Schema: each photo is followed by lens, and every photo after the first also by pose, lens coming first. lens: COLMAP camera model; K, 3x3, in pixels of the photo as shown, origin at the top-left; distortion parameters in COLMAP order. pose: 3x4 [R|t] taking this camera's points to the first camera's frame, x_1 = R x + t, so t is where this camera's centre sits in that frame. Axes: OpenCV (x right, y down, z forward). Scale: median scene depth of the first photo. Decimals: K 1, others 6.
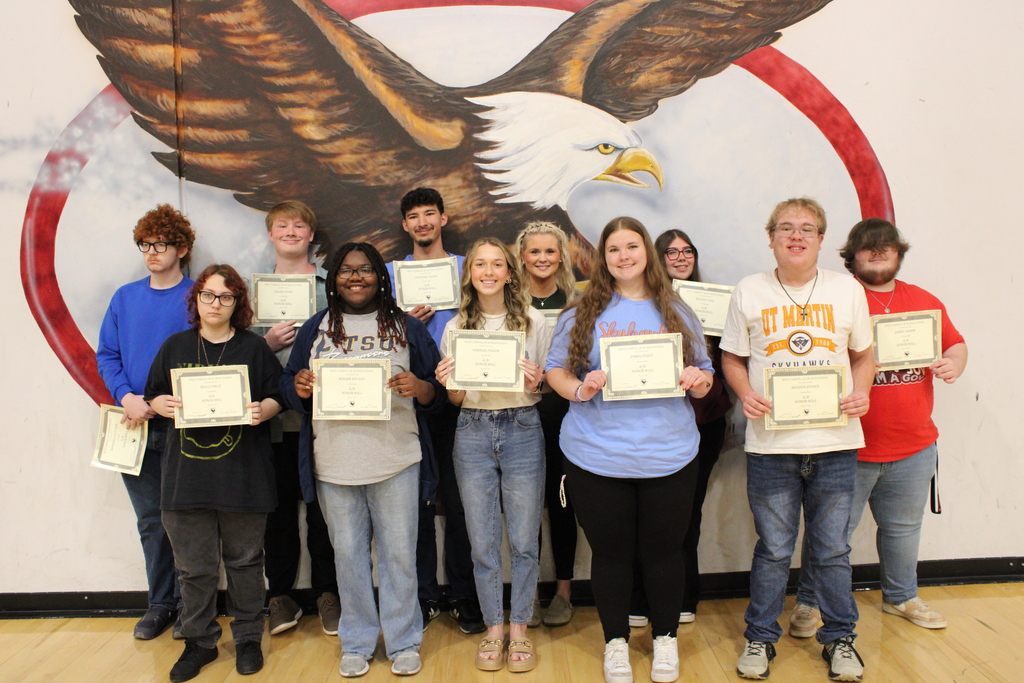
lens RADIAL K [[1263.6, 0, 518.2], [0, 1263.6, 356.0], [0, 0, 1]] dist [-0.142569, 0.000000]
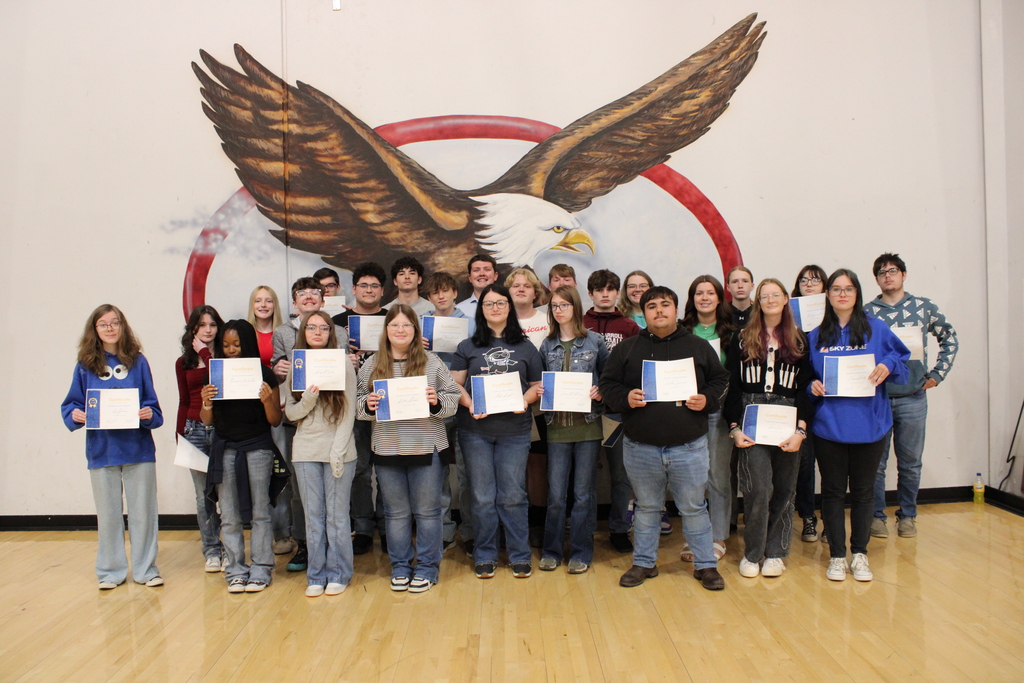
lens RADIAL K [[1667.1, 0, 512.3], [0, 1667.1, 345.8], [0, 0, 1]] dist [-0.333320, 0.000000]
pose [[0.999986, 0.003733, -0.003814, 0.020665], [-0.003853, 0.999489, -0.031740, 0.047325], [0.003694, 0.031754, 0.999489, -1.079847]]
